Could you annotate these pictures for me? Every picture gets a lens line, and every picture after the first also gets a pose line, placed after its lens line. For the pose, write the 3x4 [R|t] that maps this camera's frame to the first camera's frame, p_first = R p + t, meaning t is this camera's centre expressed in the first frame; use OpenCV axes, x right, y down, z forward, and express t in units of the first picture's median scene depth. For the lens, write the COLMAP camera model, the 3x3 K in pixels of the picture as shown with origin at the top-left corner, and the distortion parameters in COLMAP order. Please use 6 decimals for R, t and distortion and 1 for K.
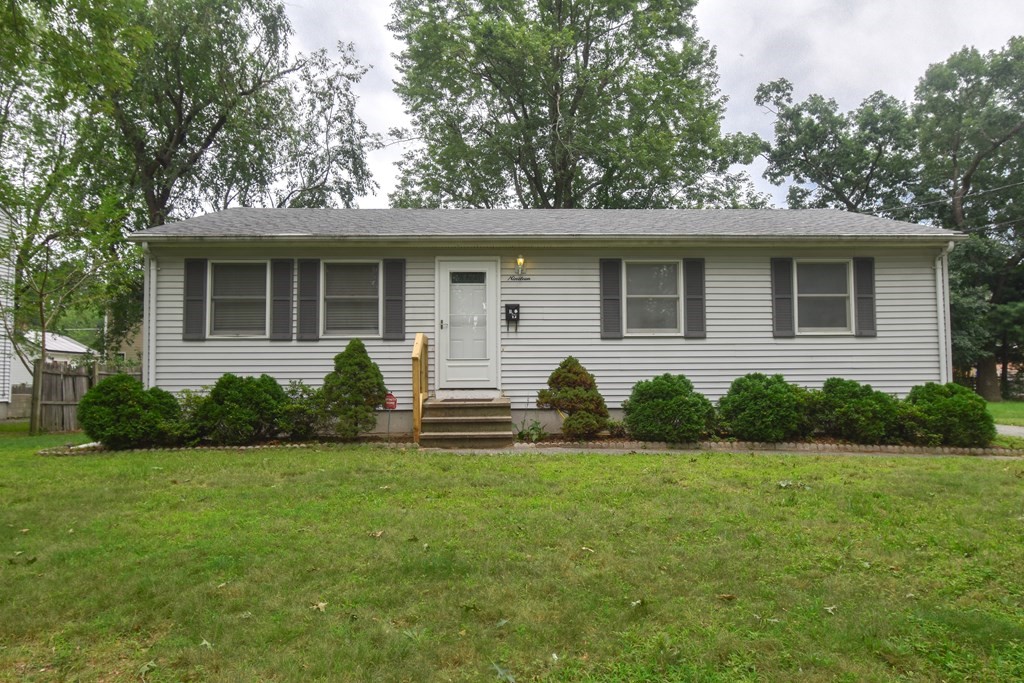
lens RADIAL K [[705.3, 0, 512.0], [0, 705.3, 362.2], [0, 0, 1]] dist [0.002263, 0.000538]
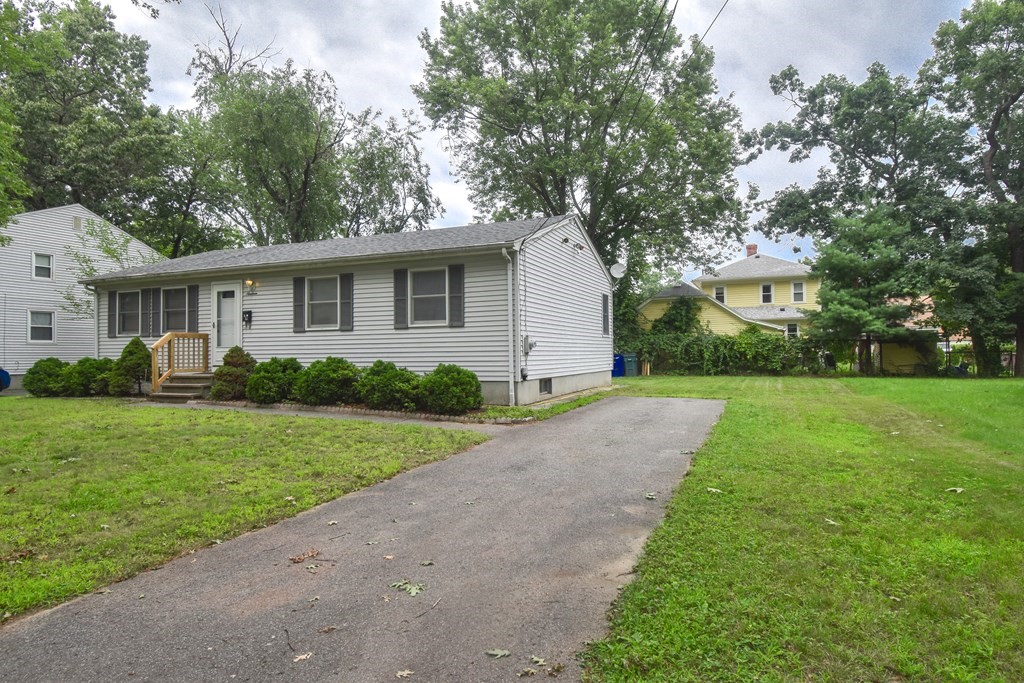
lens RADIAL K [[605.8, 0, 512.0], [0, 605.8, 341.5], [0, 0, 1]] dist [0.000880, 0.000351]
pose [[0.907604, -0.010732, -0.419689, 1.057306], [0.012061, 0.999927, 0.000511, -0.009444], [0.419653, -0.005525, 0.907668, 0.051286]]
